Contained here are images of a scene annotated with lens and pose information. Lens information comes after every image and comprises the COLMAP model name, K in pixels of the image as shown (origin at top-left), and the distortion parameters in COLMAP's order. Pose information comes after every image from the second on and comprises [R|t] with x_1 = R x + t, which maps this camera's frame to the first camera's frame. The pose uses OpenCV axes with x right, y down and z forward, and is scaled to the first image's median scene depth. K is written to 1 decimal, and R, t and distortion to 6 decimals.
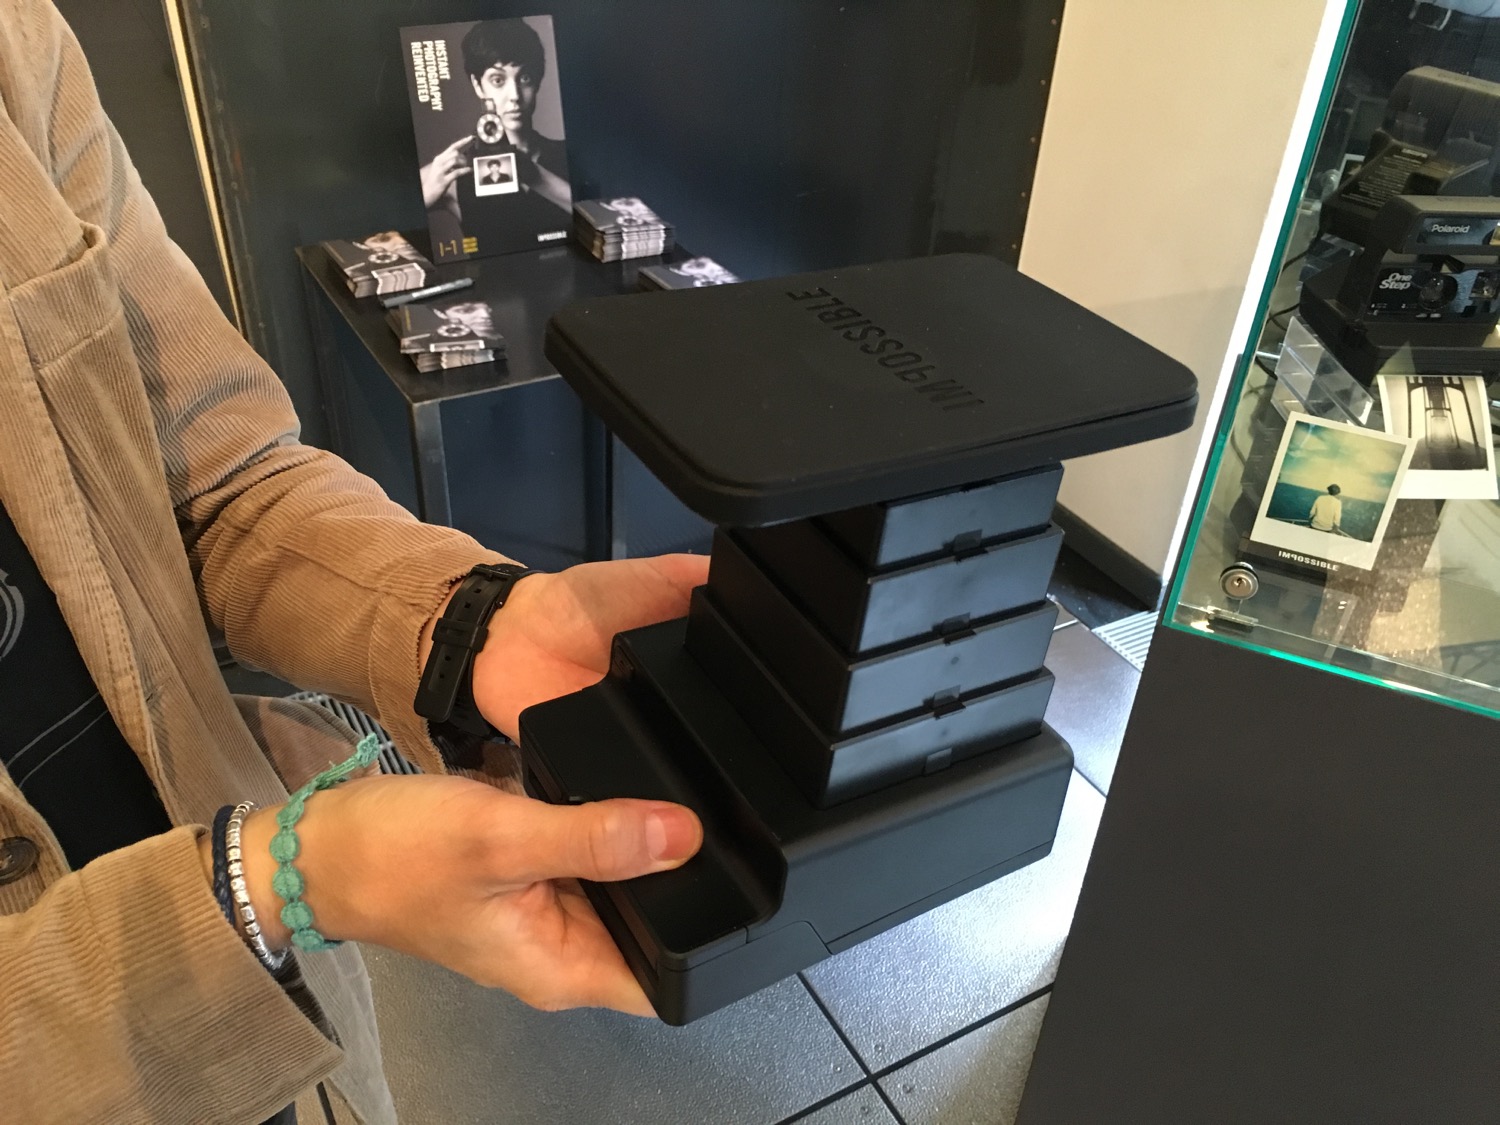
lens RADIAL K [[1269.6, 0, 750.6], [0, 1269.6, 569.0], [0, 0, 1]] dist [0.072209, -0.131138]
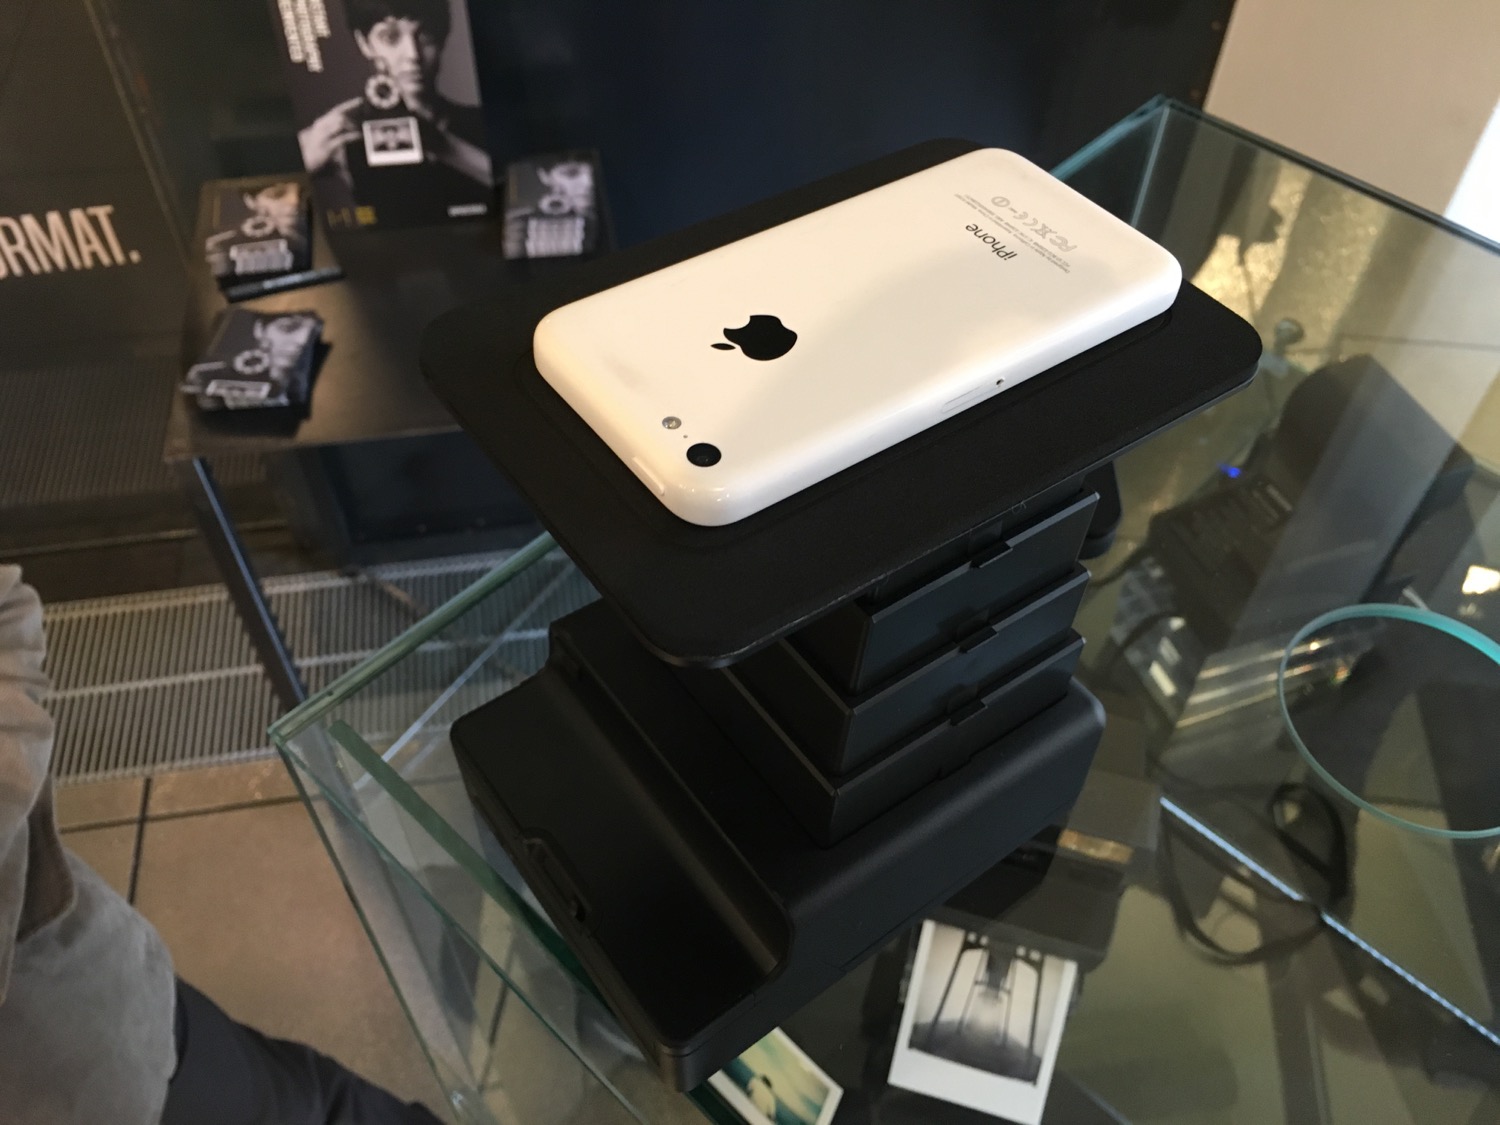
lens RADIAL K [[1269.6, 0, 750.6], [0, 1269.6, 569.0], [0, 0, 1]] dist [0.072209, -0.131138]
pose [[0.942934, 0.235927, -0.234978, 0.308501], [-0.173642, 0.950530, 0.257569, -0.303078], [0.284121, -0.202069, 0.937253, 0.195895]]
